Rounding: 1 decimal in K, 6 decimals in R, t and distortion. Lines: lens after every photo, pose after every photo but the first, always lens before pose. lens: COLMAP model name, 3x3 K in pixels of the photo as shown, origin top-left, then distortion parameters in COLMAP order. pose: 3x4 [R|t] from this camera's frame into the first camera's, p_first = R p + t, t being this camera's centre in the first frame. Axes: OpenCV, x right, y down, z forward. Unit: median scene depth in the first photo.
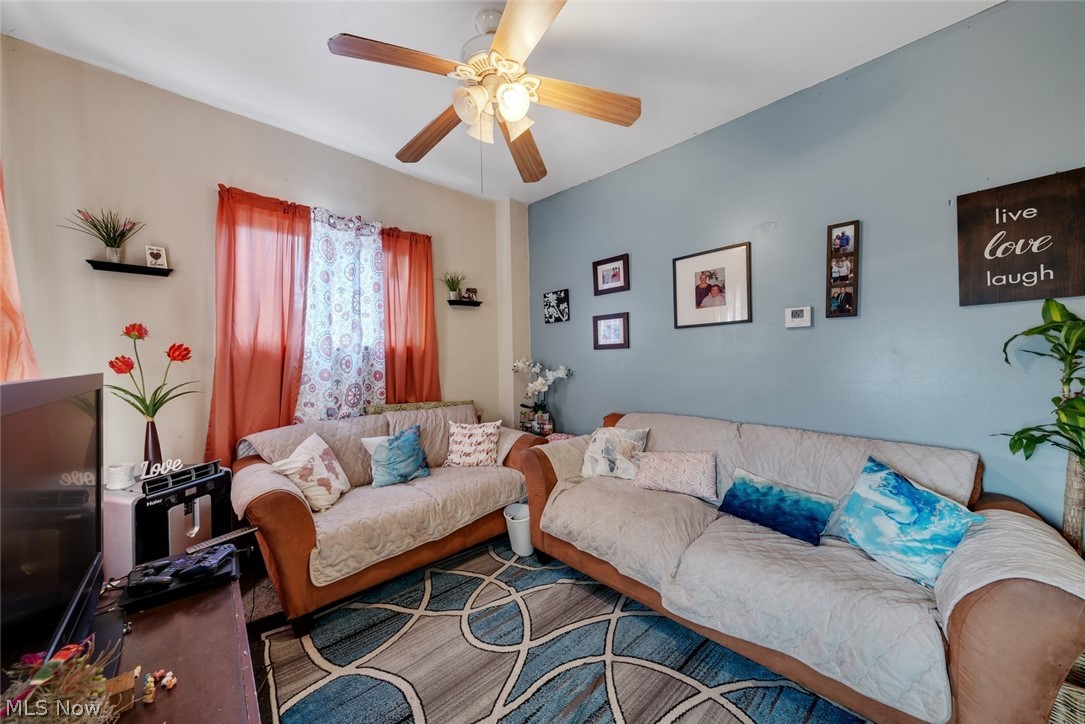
lens RADIAL K [[368.7, 0, 541.4], [0, 368.7, 360.3], [0, 0, 1]] dist [-0.002064, -0.000127]
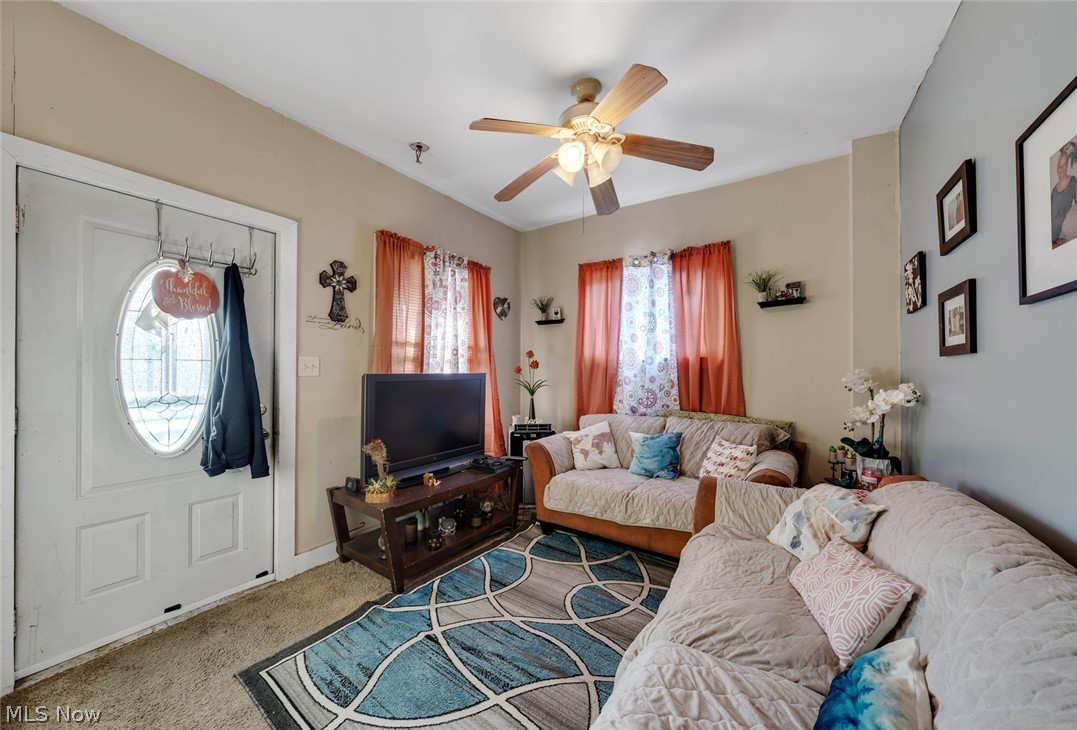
lens RADIAL K [[377.8, 0, 538.5], [0, 377.8, 365.0], [0, 0, 1]] dist [-0.000273, -0.000015]
pose [[0.226163, 0.001571, -0.974088, 0.687795], [-0.010872, 0.999940, -0.000912, -0.012103], [0.974029, 0.010796, 0.226167, 0.388939]]
